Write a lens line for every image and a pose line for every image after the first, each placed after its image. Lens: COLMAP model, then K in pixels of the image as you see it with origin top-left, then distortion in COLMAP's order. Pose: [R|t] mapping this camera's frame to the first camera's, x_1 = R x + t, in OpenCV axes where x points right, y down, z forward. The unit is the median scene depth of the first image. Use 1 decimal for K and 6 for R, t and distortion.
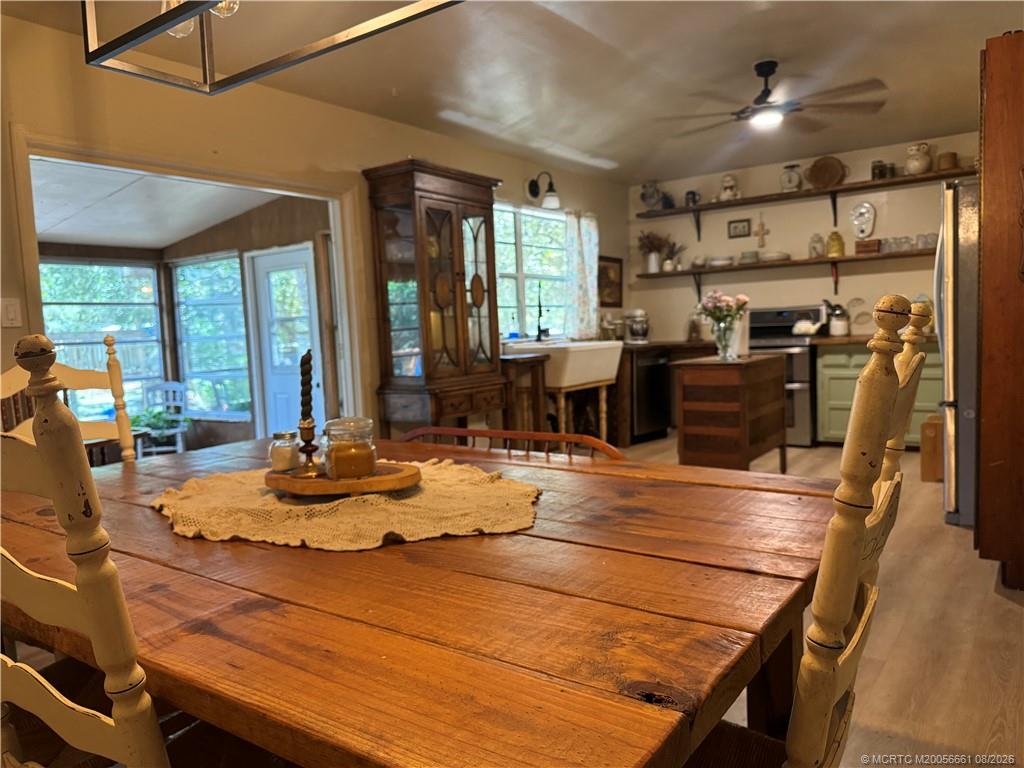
lens RADIAL K [[736.4, 0, 509.6], [0, 736.4, 384.5], [0, 0, 1]] dist [0.079397, -0.145258]
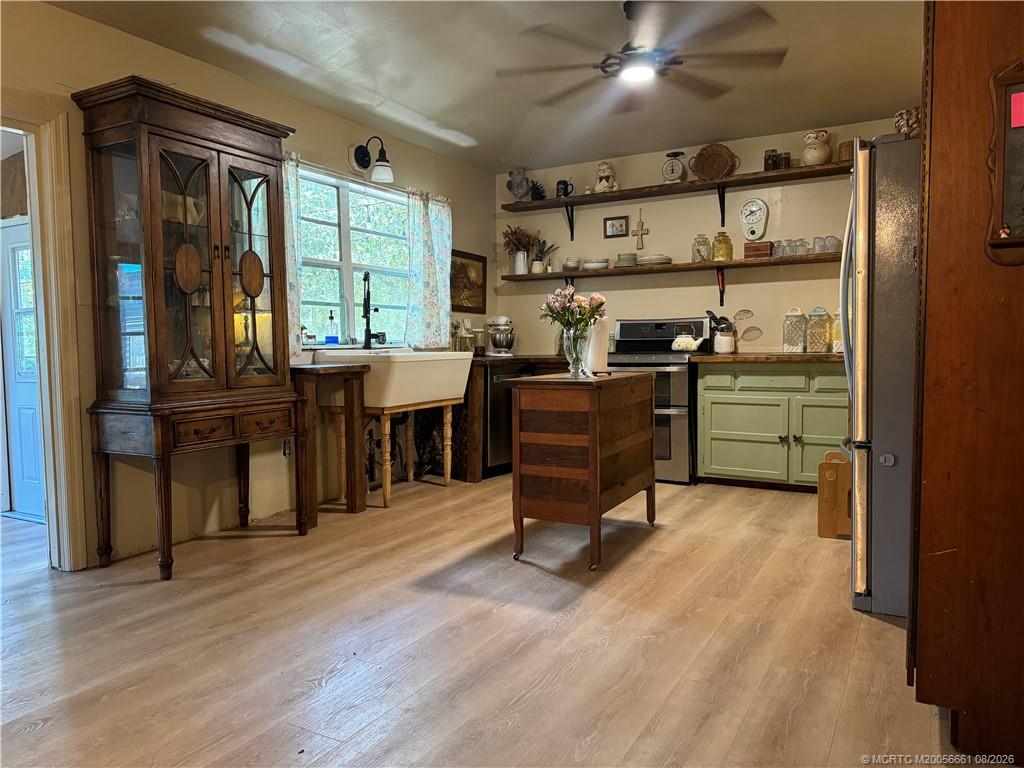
lens RADIAL K [[709.8, 0, 512.0], [0, 709.8, 384.0], [0, 0, 1]] dist [0.096660, -0.123639]
pose [[0.993018, 0.024175, 0.115459, 0.106907], [-0.021788, 0.999523, -0.021890, -0.006893], [-0.115933, 0.019221, 0.993071, 0.211727]]
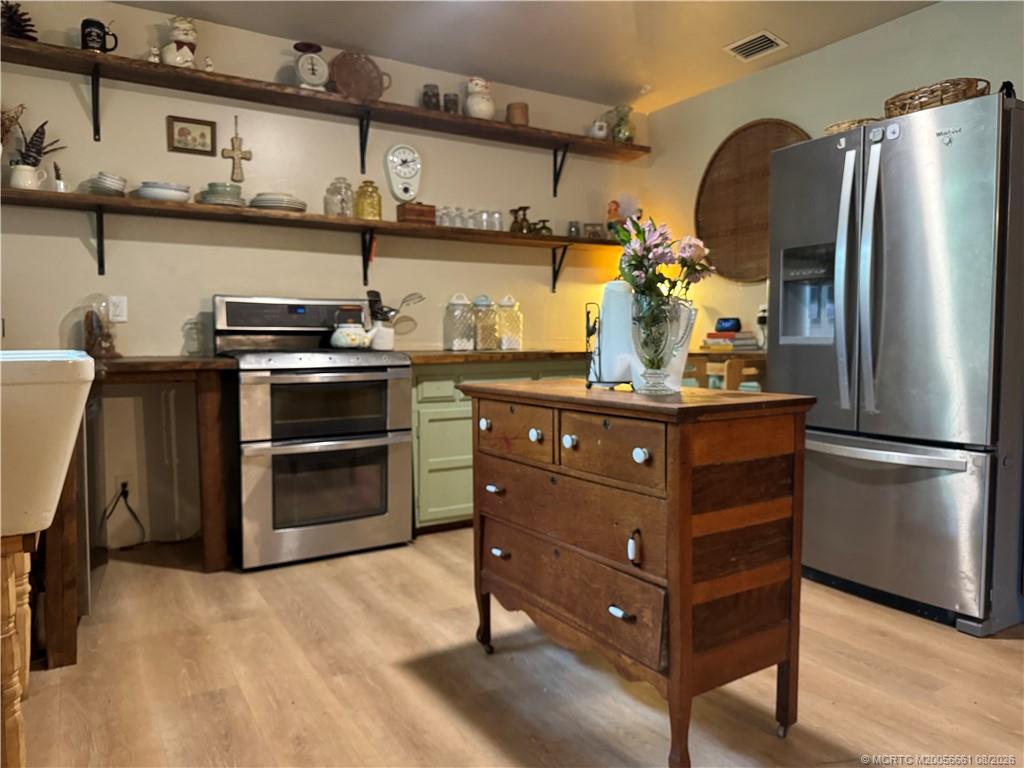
lens RADIAL K [[725.9, 0, 512.0], [0, 725.9, 384.0], [0, 0, 1]] dist [-0.004454, -0.003550]
pose [[0.378394, -0.017355, 0.925482, -0.074308], [0.054191, 0.998525, -0.003432, -0.030580], [-0.924057, 0.051452, 0.378776, 0.683011]]
